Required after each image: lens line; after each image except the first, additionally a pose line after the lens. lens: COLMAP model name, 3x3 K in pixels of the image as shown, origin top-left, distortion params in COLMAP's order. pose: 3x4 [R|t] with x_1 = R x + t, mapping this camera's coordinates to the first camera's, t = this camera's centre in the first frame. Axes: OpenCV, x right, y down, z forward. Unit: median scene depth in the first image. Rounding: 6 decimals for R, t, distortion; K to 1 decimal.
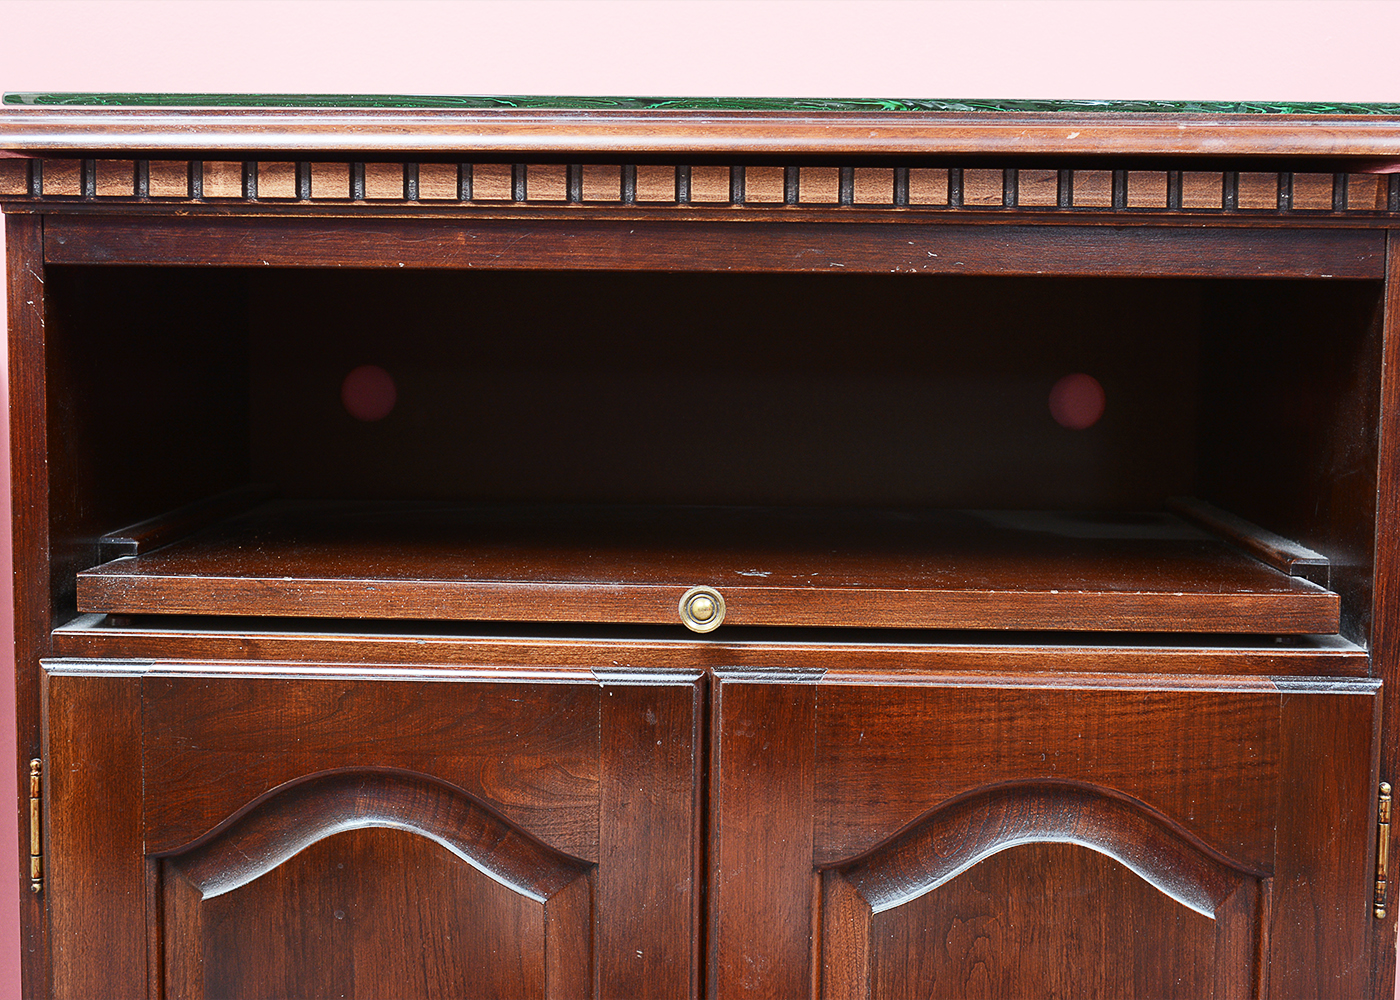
lens RADIAL K [[2175.7, 0, 700.0], [0, 2175.7, 500.0], [0, 0, 1]] dist [-0.010477, 0.017971]
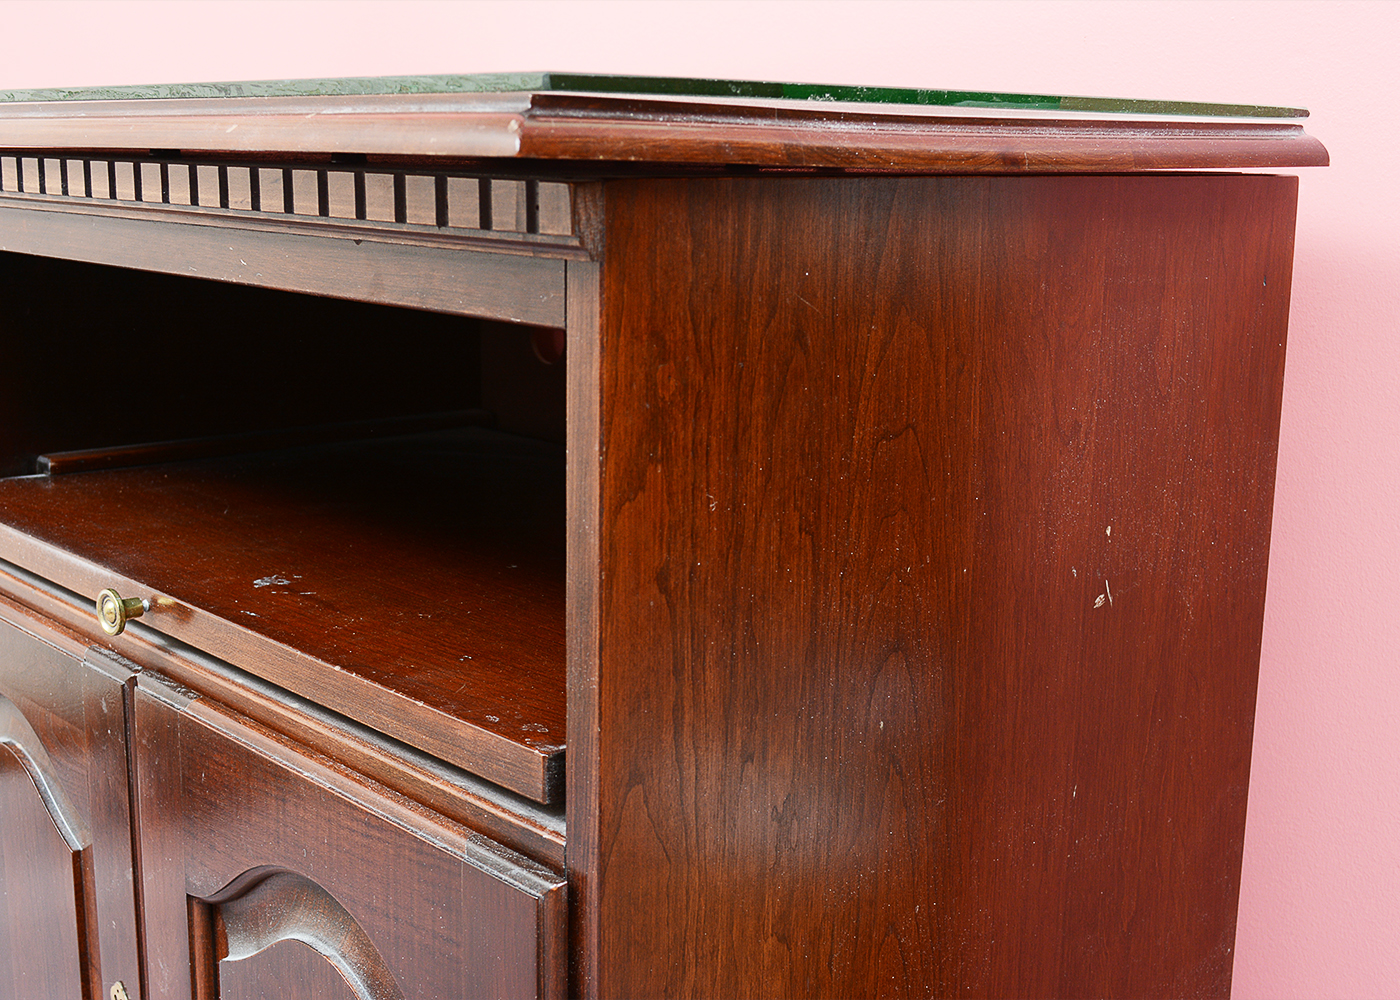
lens RADIAL K [[1773.4, 0, 700.0], [0, 1773.4, 500.0], [0, 0, 1]] dist [-0.021346, -0.014728]
pose [[0.704586, 0.142567, -0.695150, 0.739328], [-0.078419, 0.989254, 0.123400, -0.119643], [0.705272, -0.032433, 0.708194, 0.620889]]
